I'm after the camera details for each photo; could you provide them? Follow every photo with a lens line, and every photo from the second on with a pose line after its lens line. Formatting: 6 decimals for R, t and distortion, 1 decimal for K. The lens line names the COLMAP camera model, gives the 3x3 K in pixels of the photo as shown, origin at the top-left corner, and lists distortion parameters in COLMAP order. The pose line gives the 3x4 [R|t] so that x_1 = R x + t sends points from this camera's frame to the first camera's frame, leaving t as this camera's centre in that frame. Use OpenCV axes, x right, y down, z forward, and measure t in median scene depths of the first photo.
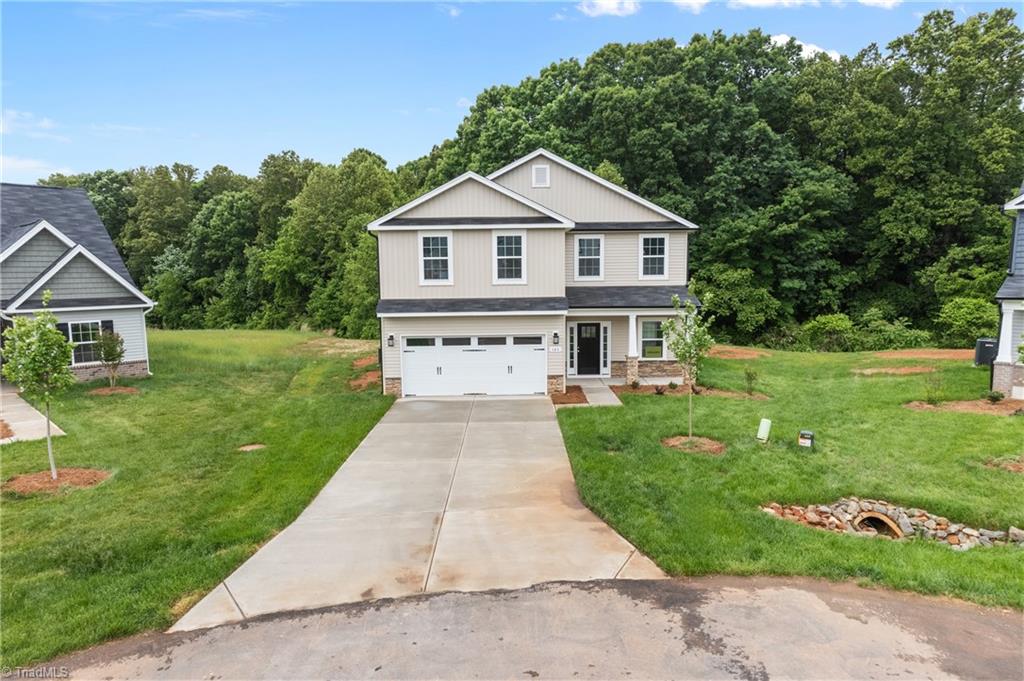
lens RADIAL K [[654.4, 0, 514.7], [0, 654.4, 340.3], [0, 0, 1]] dist [-0.045510, 0.054918]
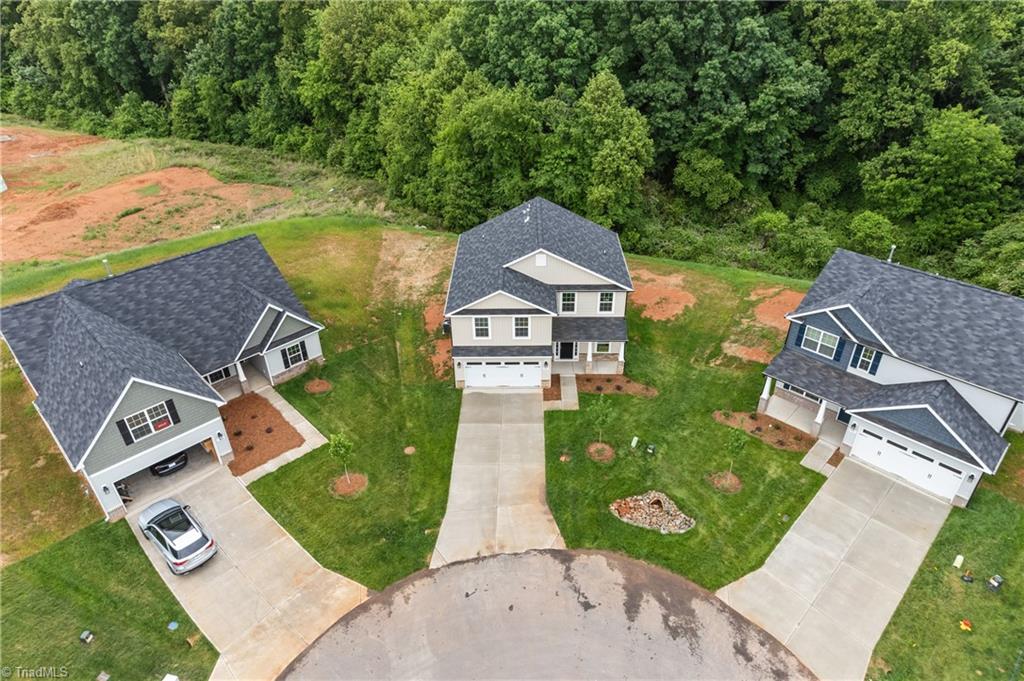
lens RADIAL K [[654.4, 0, 511.2], [0, 654.4, 337.0], [0, 0, 1]] dist [-0.045510, 0.054918]
pose [[0.999589, 0.011029, -0.026455, 0.011444], [0.001274, 0.904982, 0.425449, -0.877287], [0.028634, -0.425308, 0.904596, -0.678608]]
